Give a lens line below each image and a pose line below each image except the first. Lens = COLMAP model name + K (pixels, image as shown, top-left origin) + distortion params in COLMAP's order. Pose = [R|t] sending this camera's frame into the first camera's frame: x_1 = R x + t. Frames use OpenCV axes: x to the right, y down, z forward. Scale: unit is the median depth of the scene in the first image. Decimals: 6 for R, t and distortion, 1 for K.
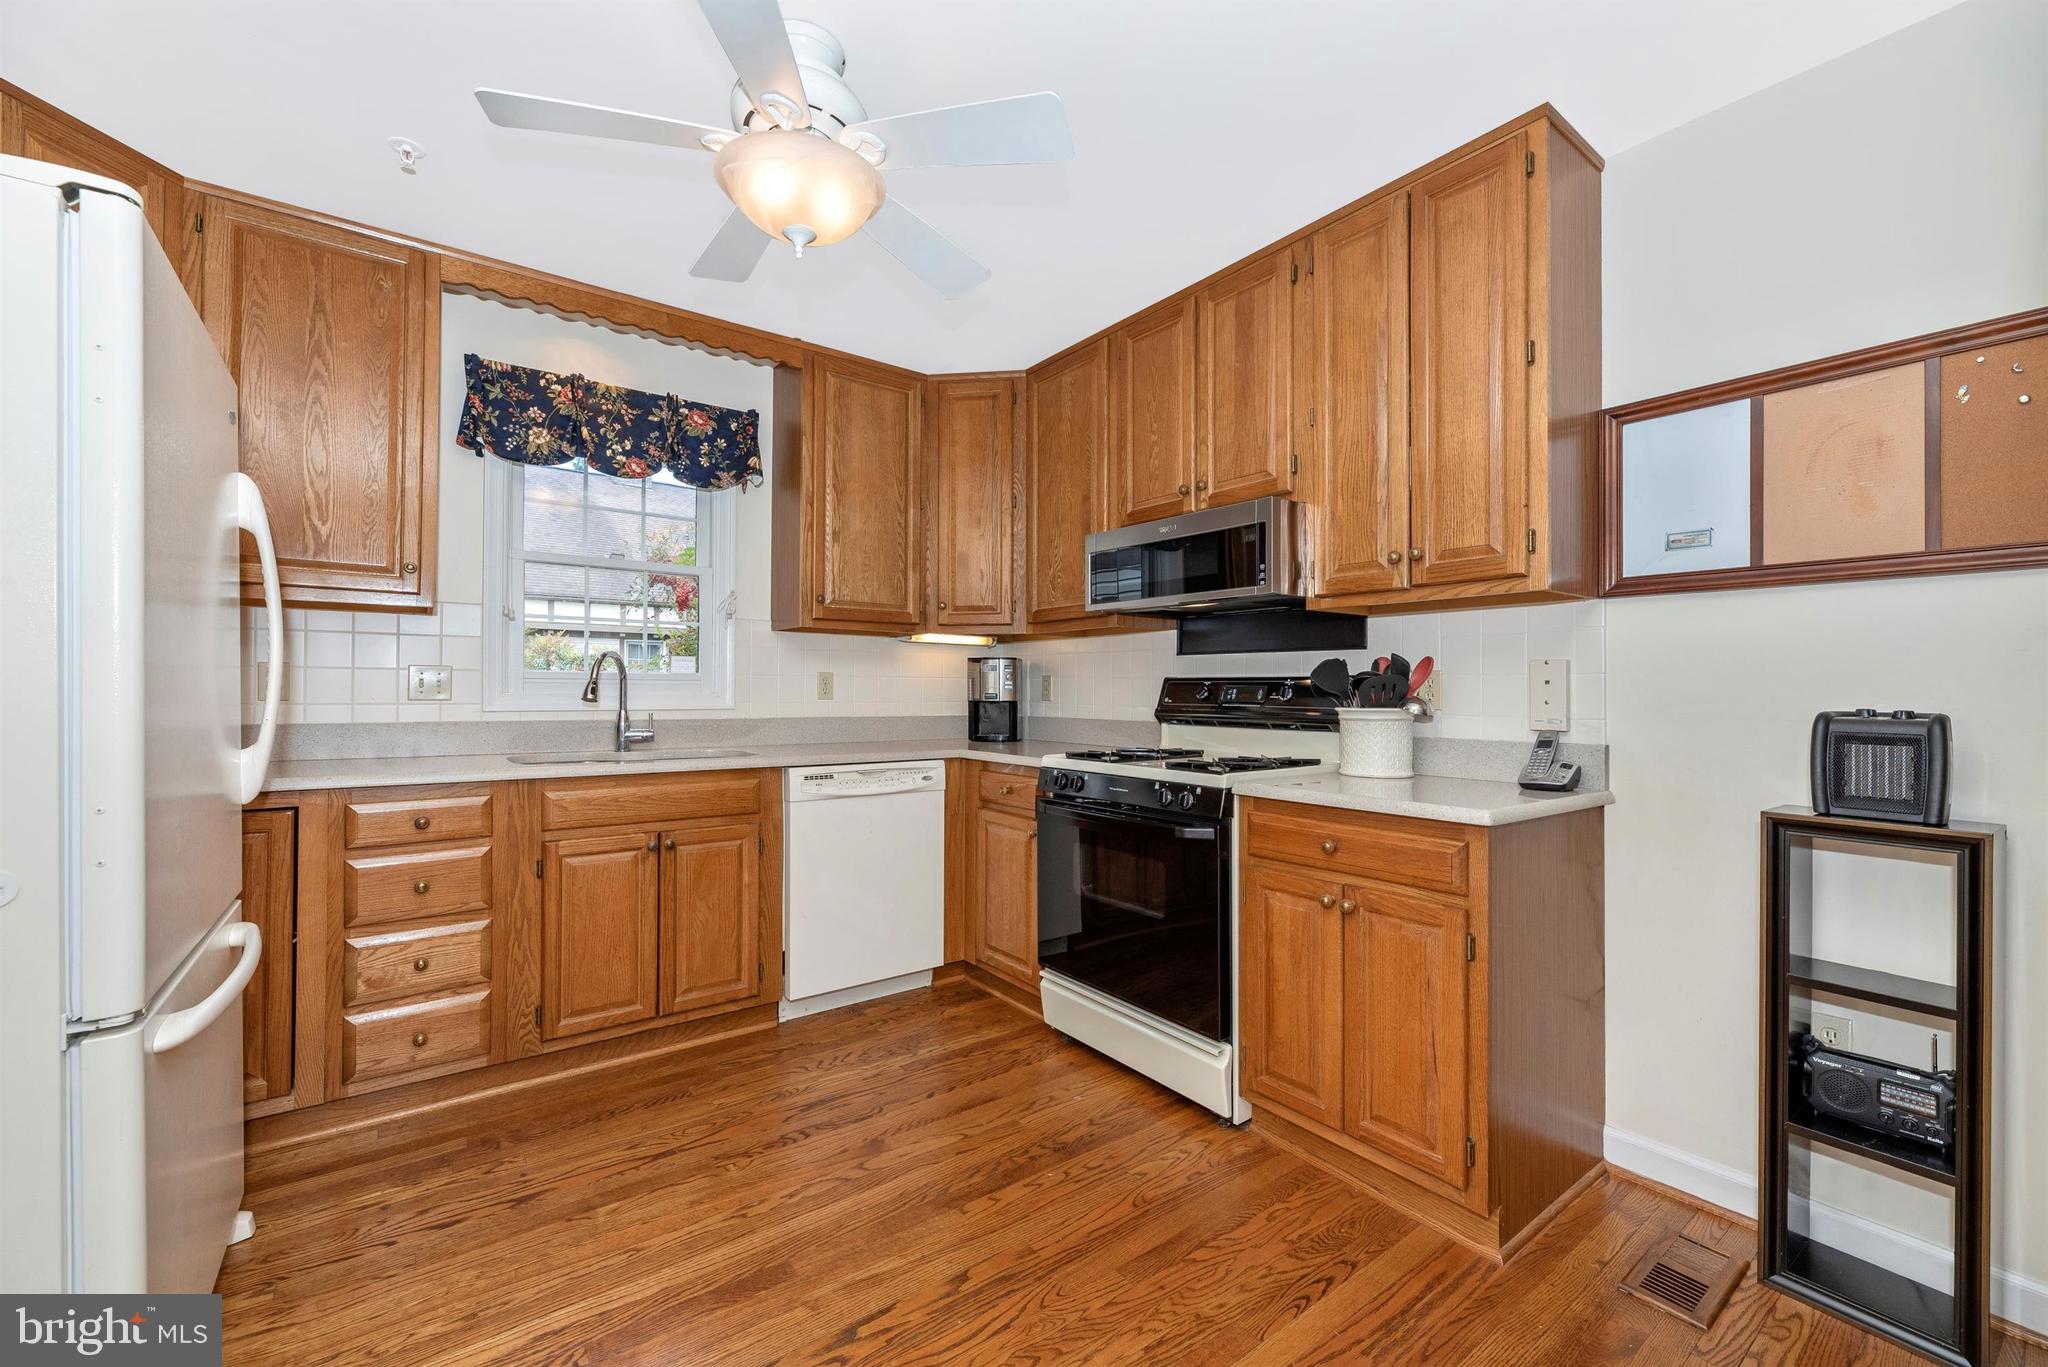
lens RADIAL K [[797.0, 0, 1017.4], [0, 797.0, 691.3], [0, 0, 1]] dist [0.001287, -0.000201]
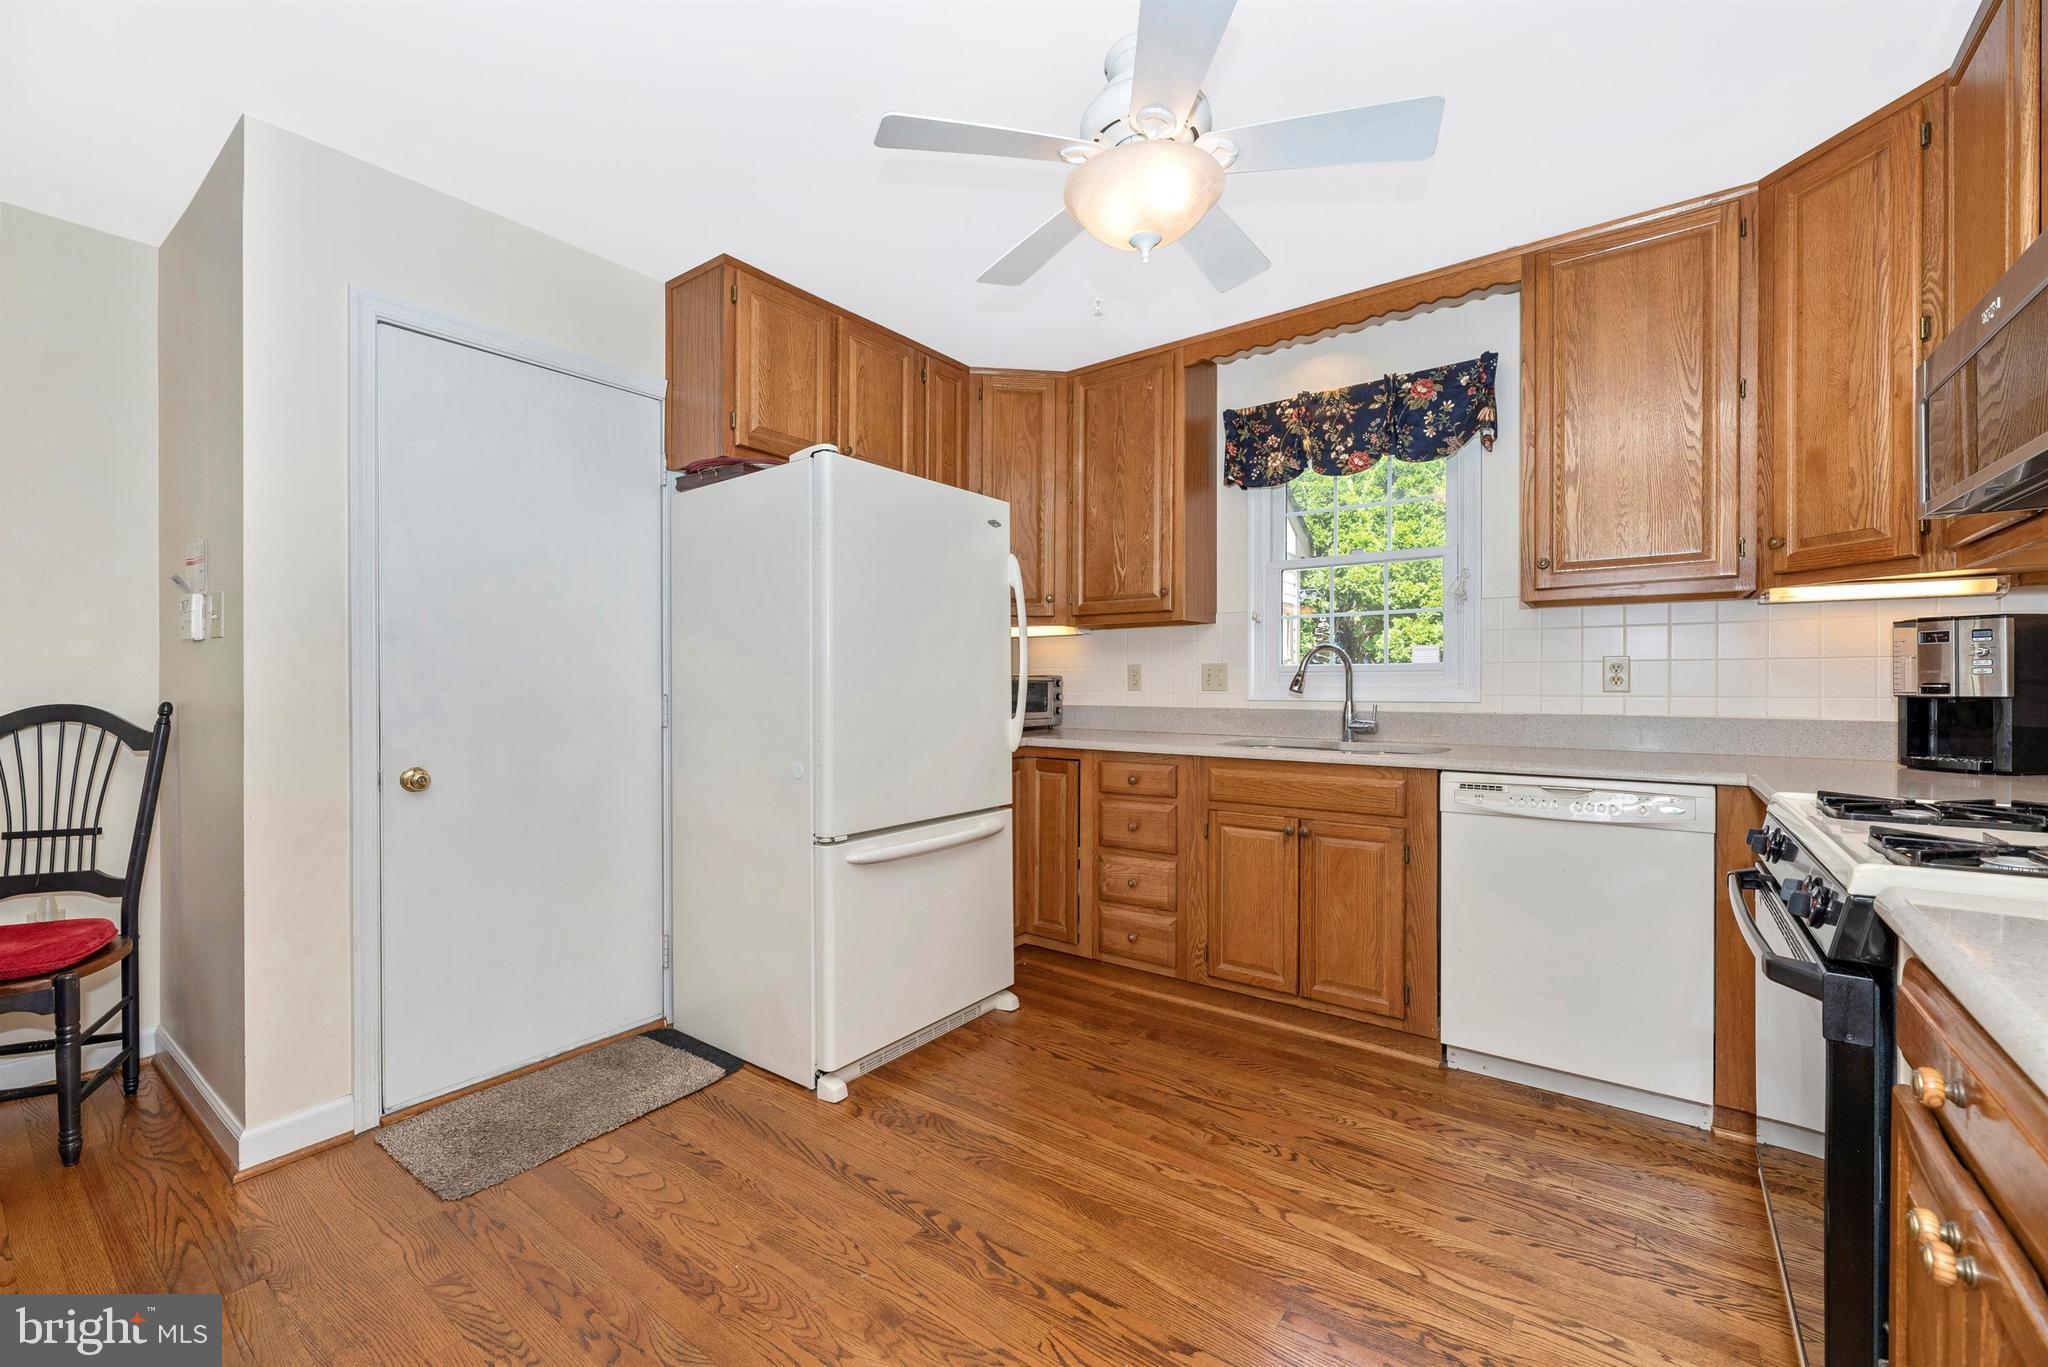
lens RADIAL K [[797.0, 0, 1017.4], [0, 797.0, 691.3], [0, 0, 1]] dist [0.001287, -0.000201]
pose [[0.319124, 0.004628, -0.947702, 0.372919], [0.004993, 0.999966, 0.006564, 0.001995], [0.947700, -0.006826, 0.319090, 0.290848]]
